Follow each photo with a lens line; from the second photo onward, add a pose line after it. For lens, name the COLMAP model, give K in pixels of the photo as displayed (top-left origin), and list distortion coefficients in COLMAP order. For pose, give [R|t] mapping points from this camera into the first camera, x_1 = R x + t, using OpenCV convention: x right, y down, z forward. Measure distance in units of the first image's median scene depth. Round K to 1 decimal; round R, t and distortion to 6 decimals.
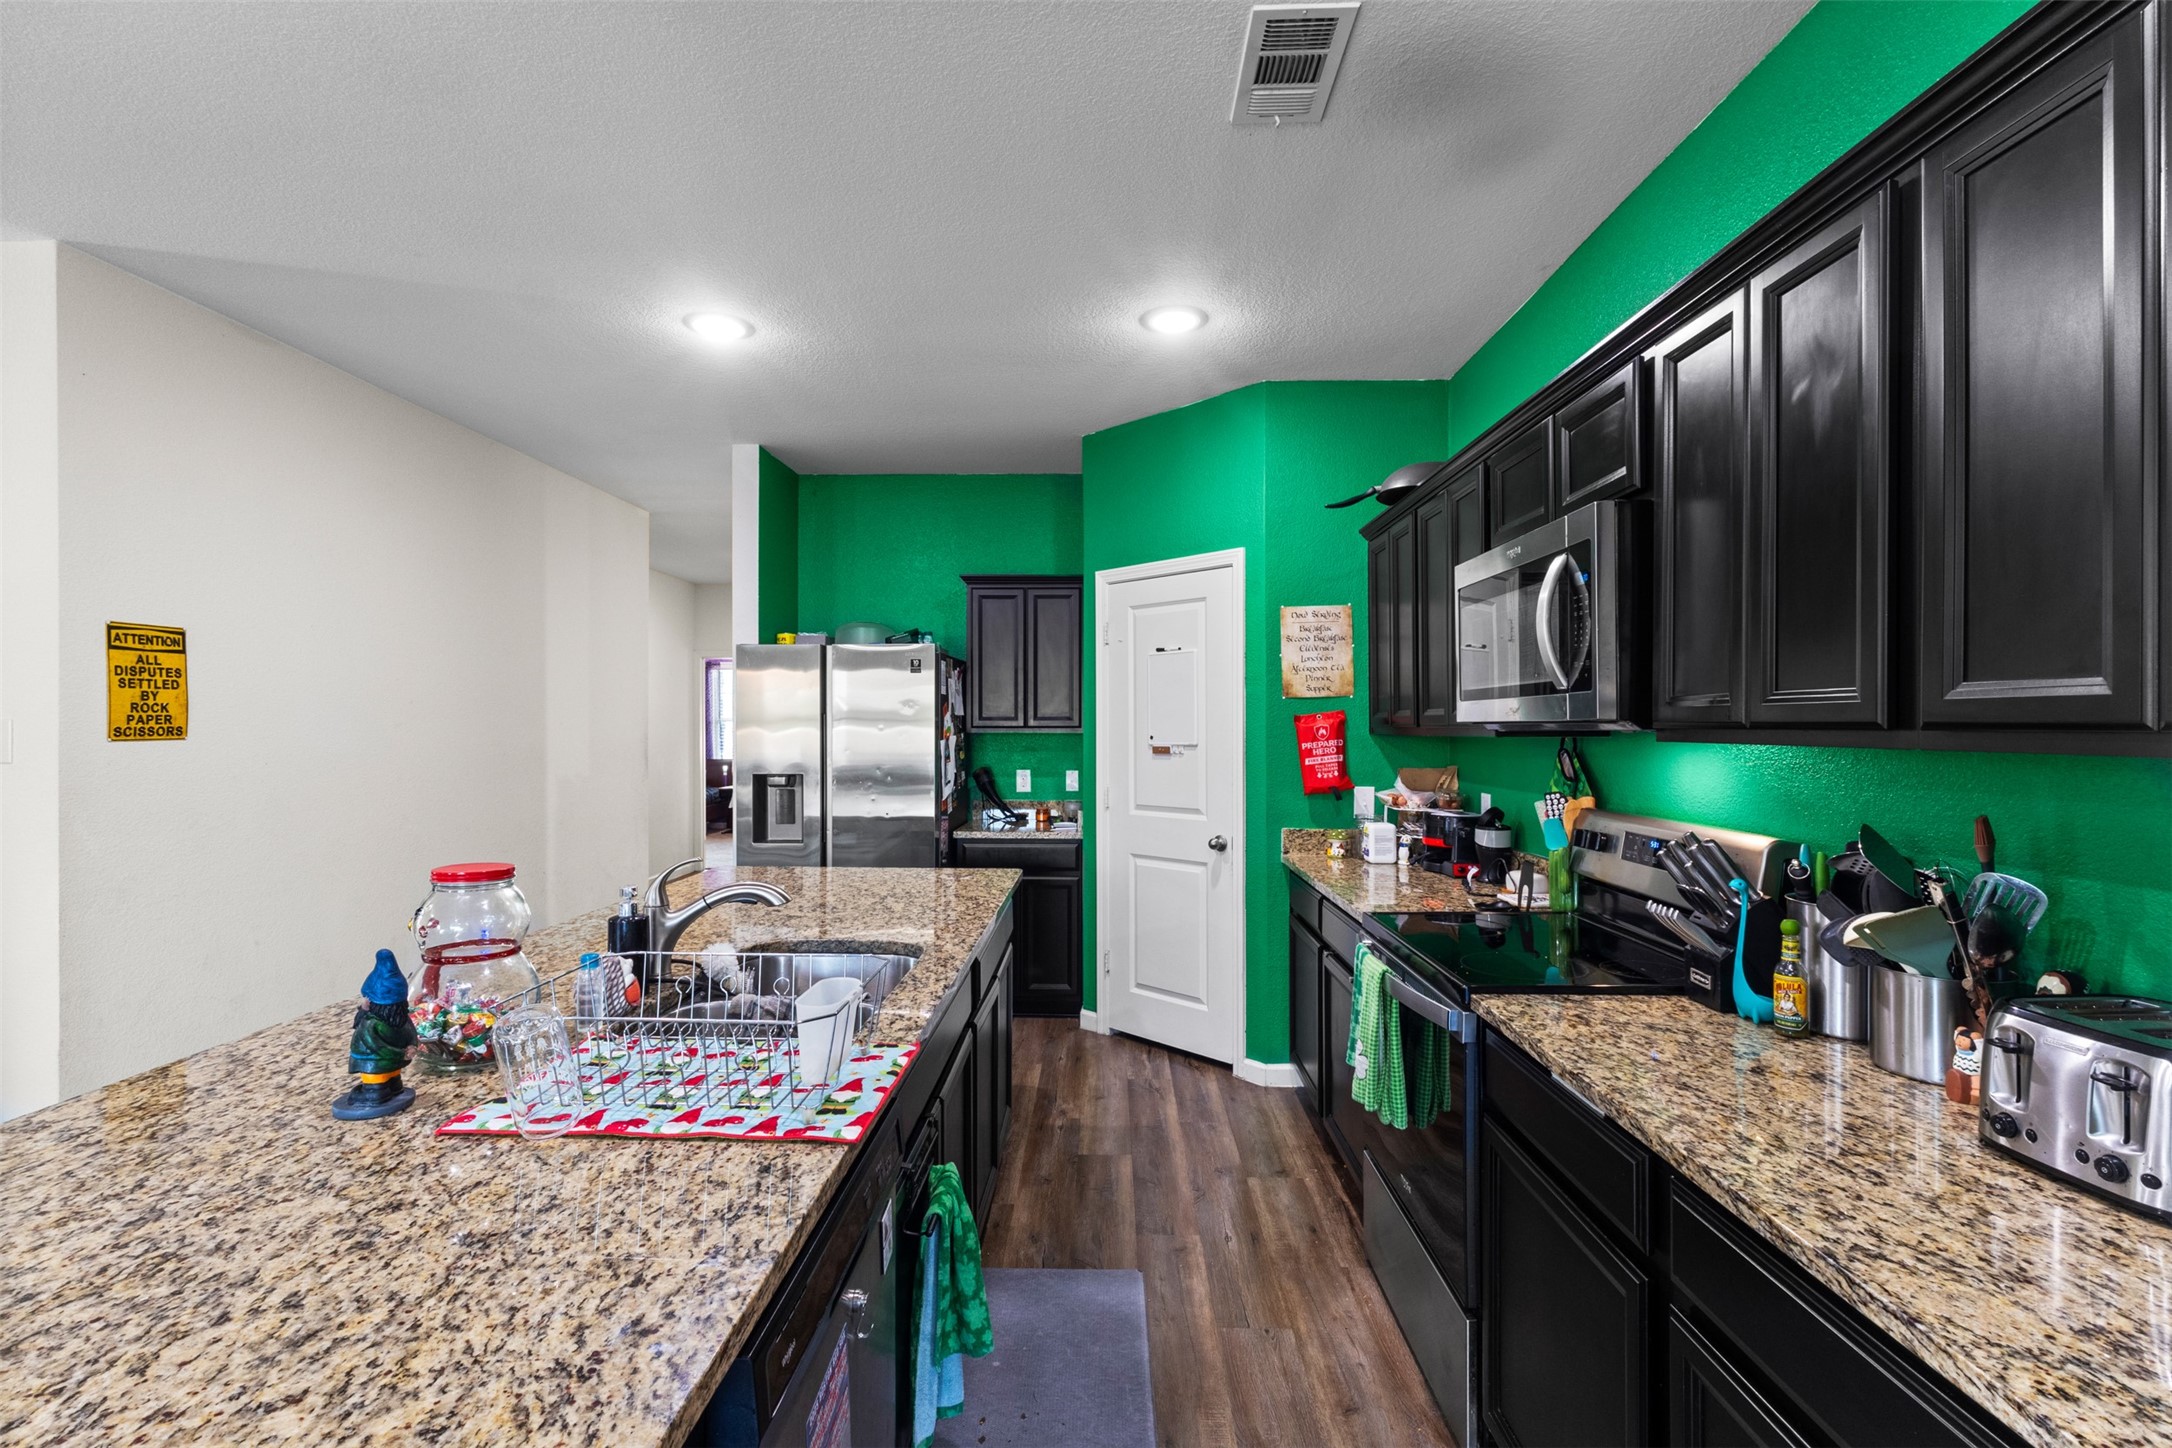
lens RADIAL K [[1009.0, 0, 1078.8], [0, 1009.0, 721.3], [0, 0, 1]] dist [0.002575, 0.000293]
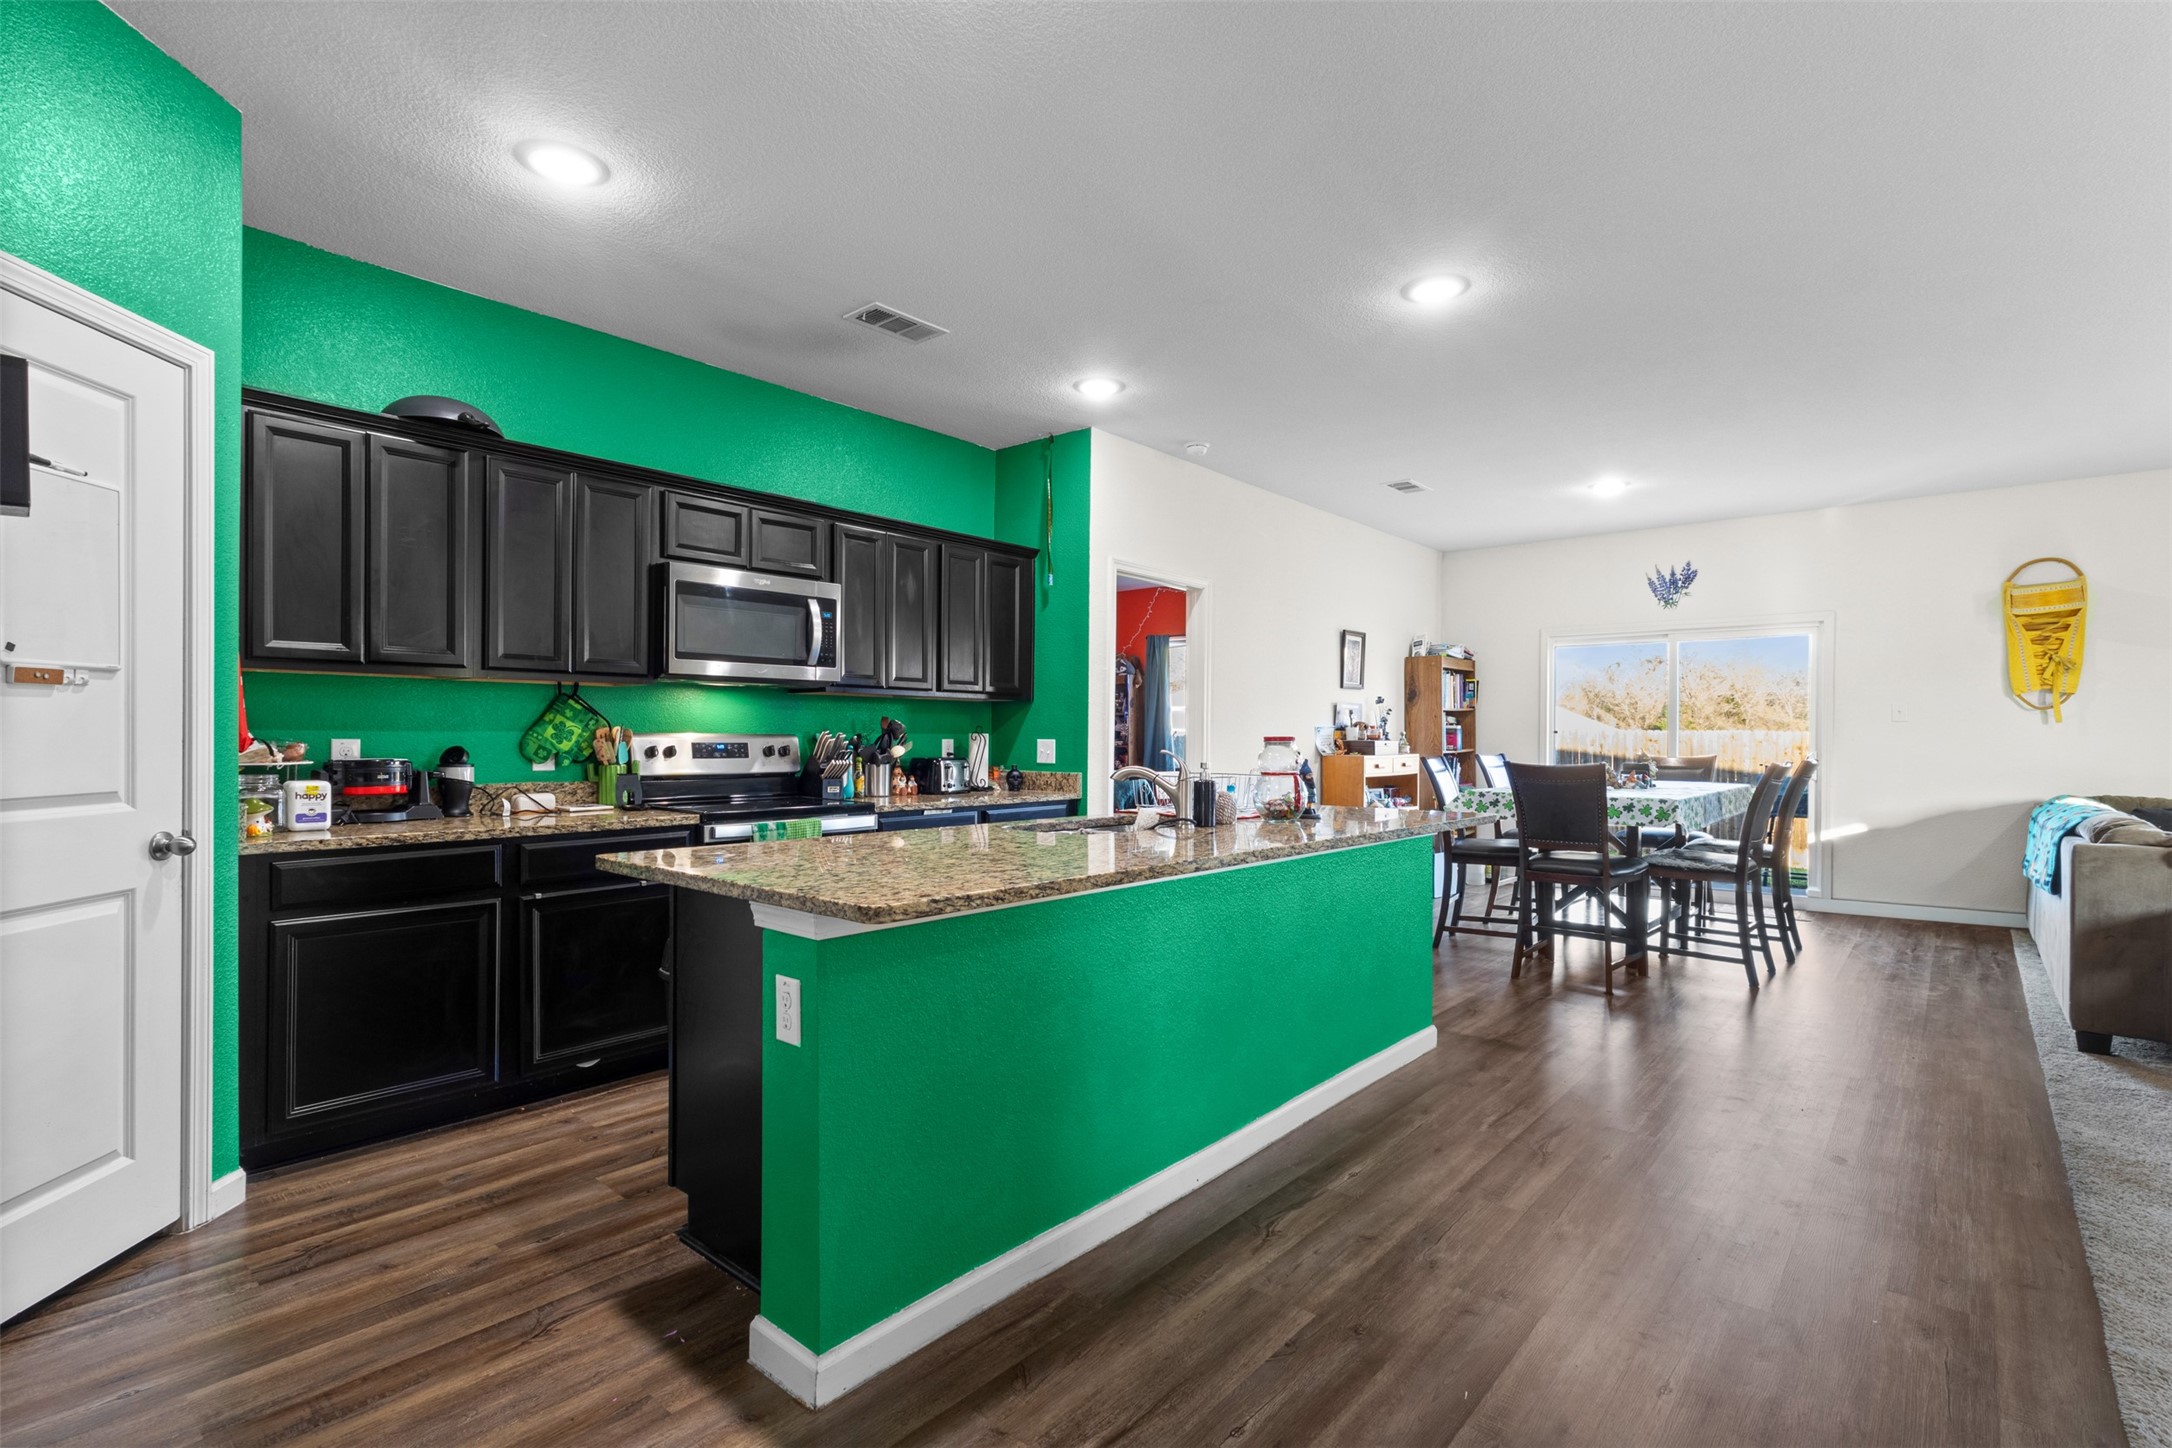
lens RADIAL K [[1009.0, 0, 1085.9], [0, 1009.0, 730.7], [0, 0, 1]] dist [0.002575, 0.000293]
pose [[-0.773574, -0.000641, 0.633706, -0.656163], [-0.007452, 0.999940, -0.008085, 0.059988], [-0.633662, -0.010976, -0.773532, 1.175232]]
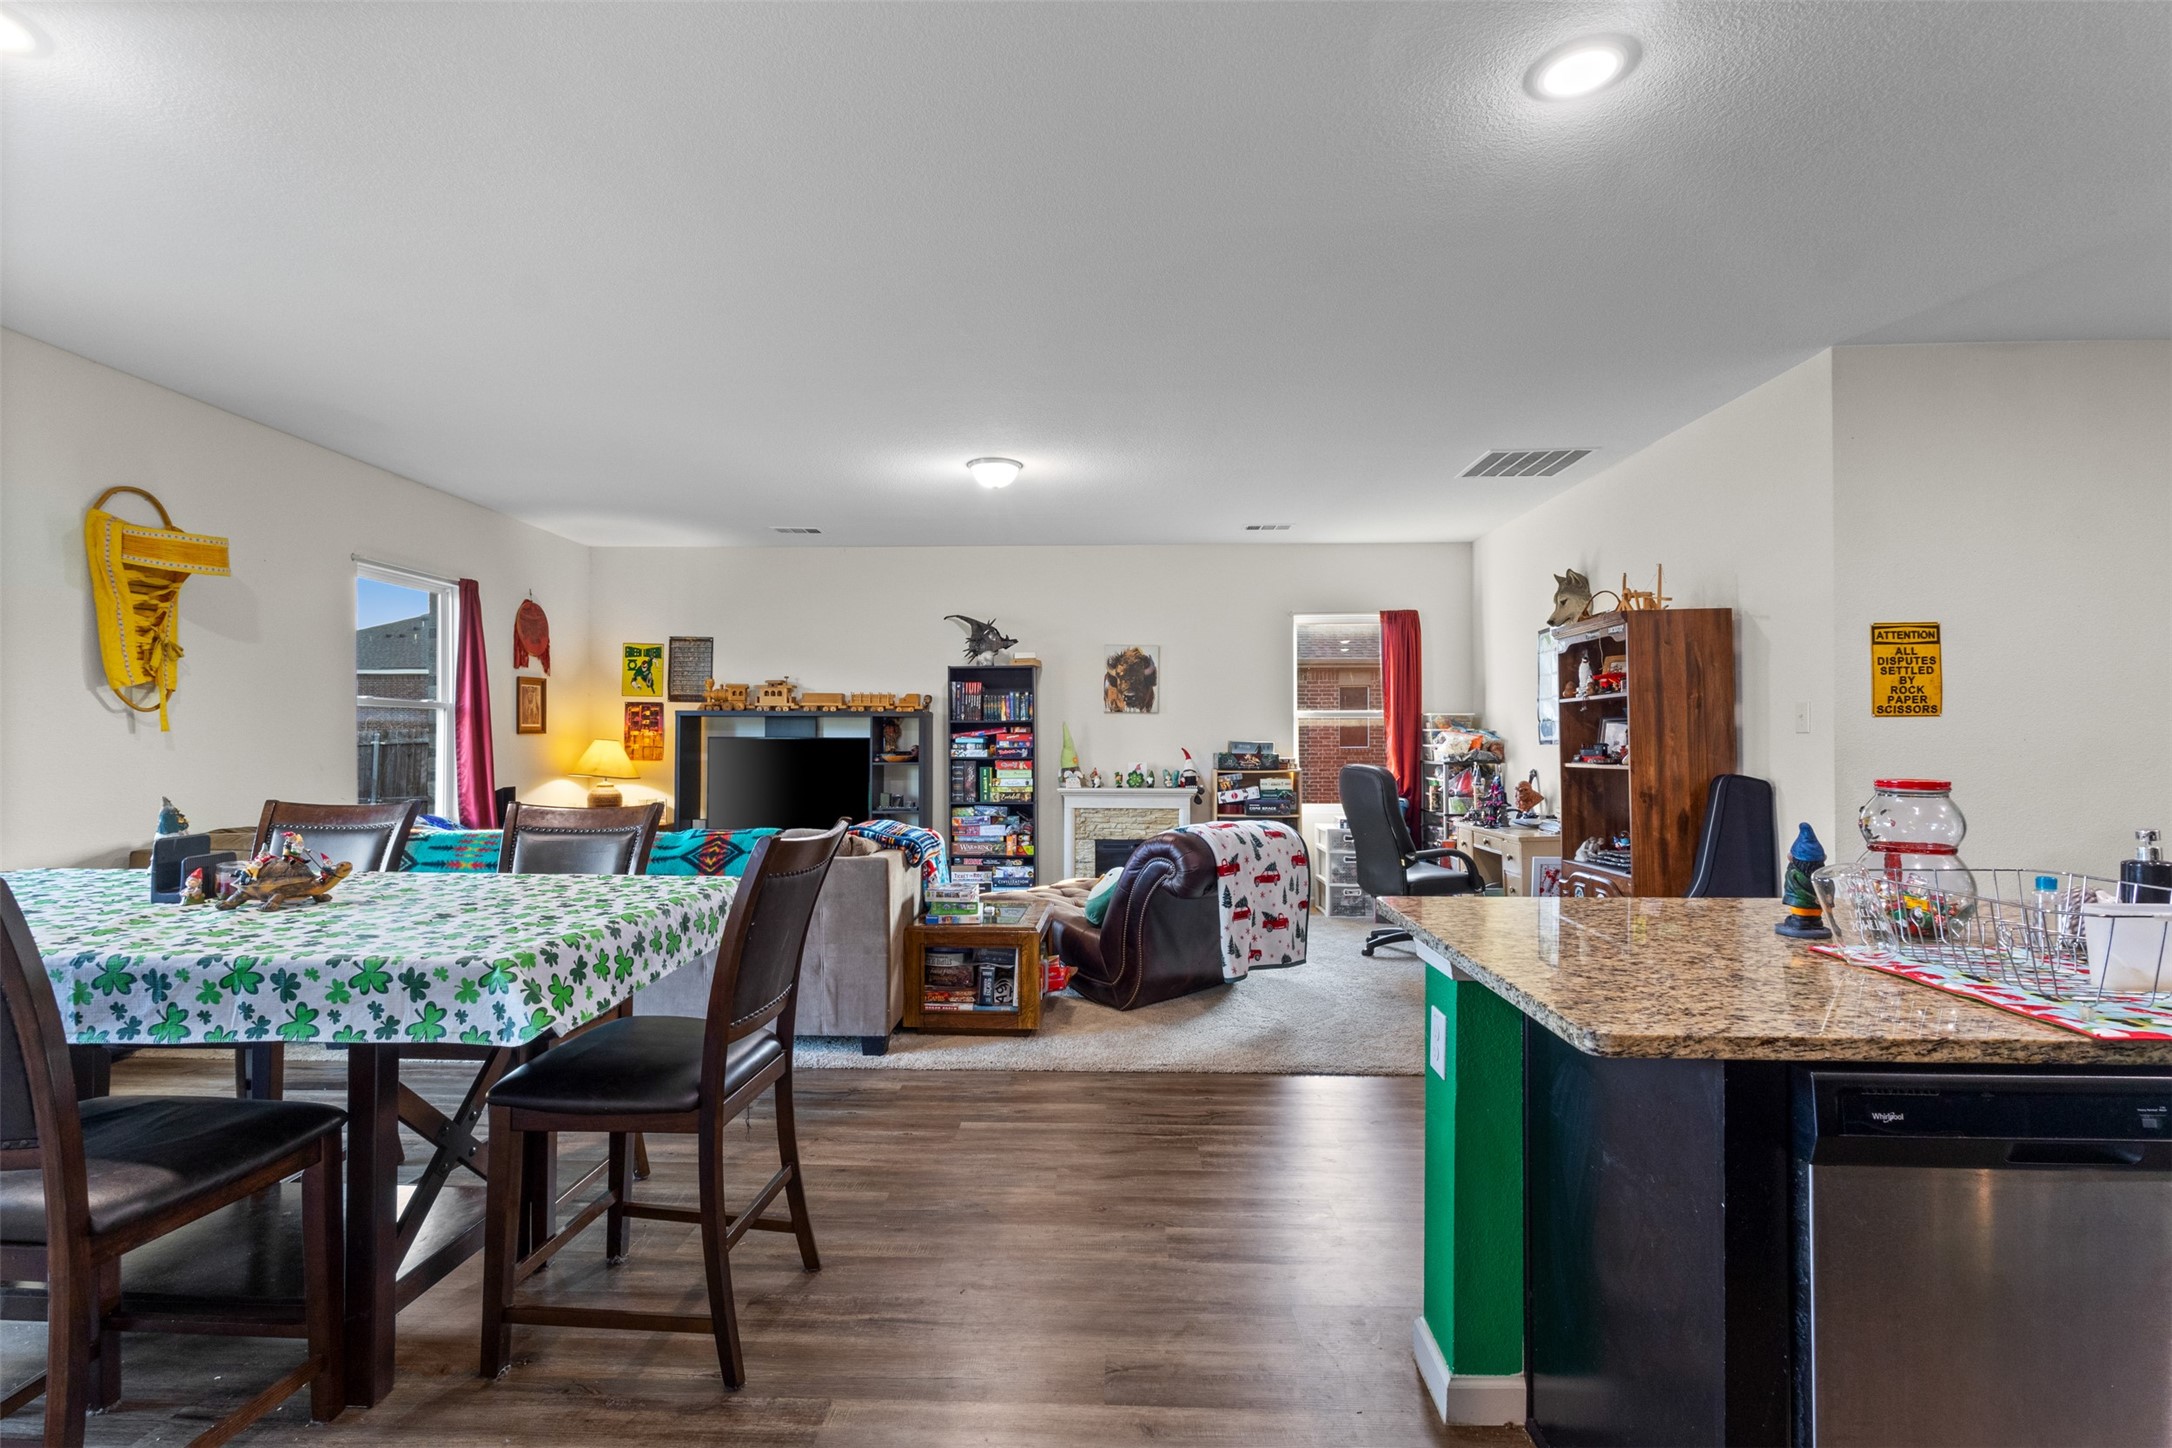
lens RADIAL K [[1009.0, 0, 1083.9], [0, 1009.0, 740.3], [0, 0, 1]] dist [0.002575, 0.000293]
pose [[-0.007494, -0.004945, -0.999960, 0.253480], [0.002496, 0.999985, -0.004964, 0.040975], [0.999969, -0.002533, -0.007482, 0.005332]]
